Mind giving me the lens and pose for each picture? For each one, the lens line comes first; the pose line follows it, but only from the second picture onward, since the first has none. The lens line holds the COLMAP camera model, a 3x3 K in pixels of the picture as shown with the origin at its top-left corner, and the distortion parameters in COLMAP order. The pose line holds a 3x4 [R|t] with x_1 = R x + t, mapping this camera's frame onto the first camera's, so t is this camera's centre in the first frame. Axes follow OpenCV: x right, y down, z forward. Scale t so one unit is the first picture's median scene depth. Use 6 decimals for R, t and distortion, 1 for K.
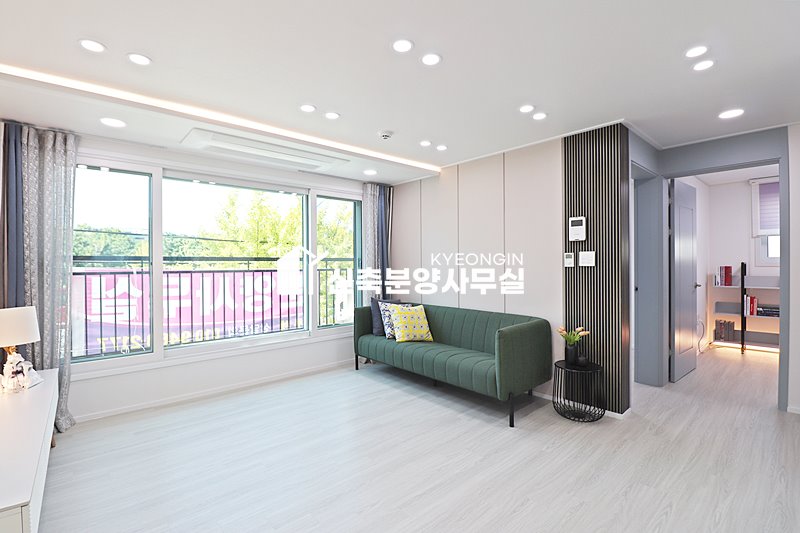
lens RADIAL K [[366.9, 0, 401.7], [0, 366.9, 263.7], [0, 0, 1]] dist [-0.023144, -0.000935]
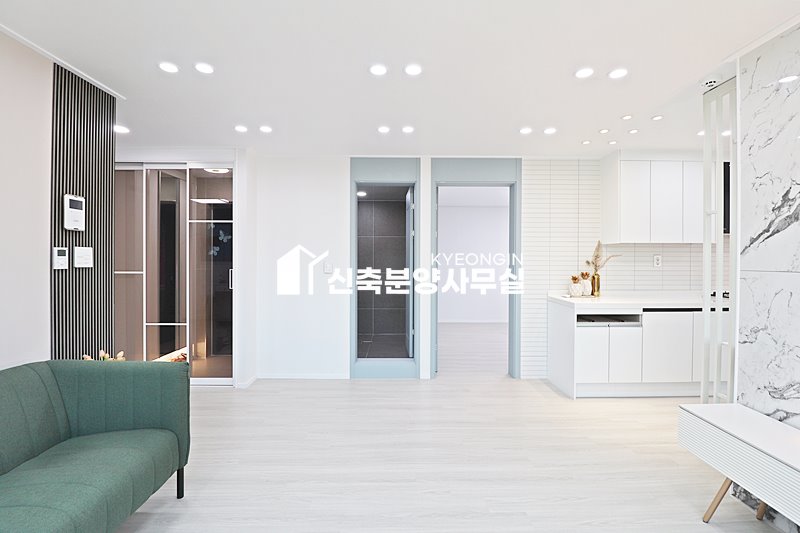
lens RADIAL K [[370.9, 0, 401.2], [0, 370.9, 261.2], [0, 0, 1]] dist [0.002236, -0.012543]
pose [[-0.757210, 0.001311, 0.653170, -0.406093], [0.001061, 0.999999, -0.000777, -0.004069], [-0.653171, 0.000104, -0.757211, 1.062667]]
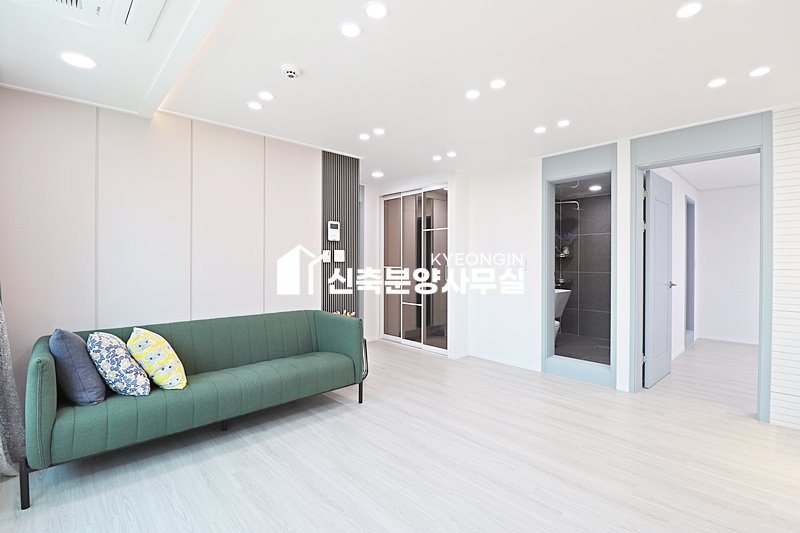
lens RADIAL K [[366.9, 0, 401.7], [0, 366.9, 263.7], [0, 0, 1]] dist [-0.023144, -0.000935]
pose [[-0.026573, 0.000108, 0.999647, -0.705253], [-0.000891, 1.000000, -0.000132, 0.012475], [-0.999646, -0.000895, -0.026573, 0.763506]]
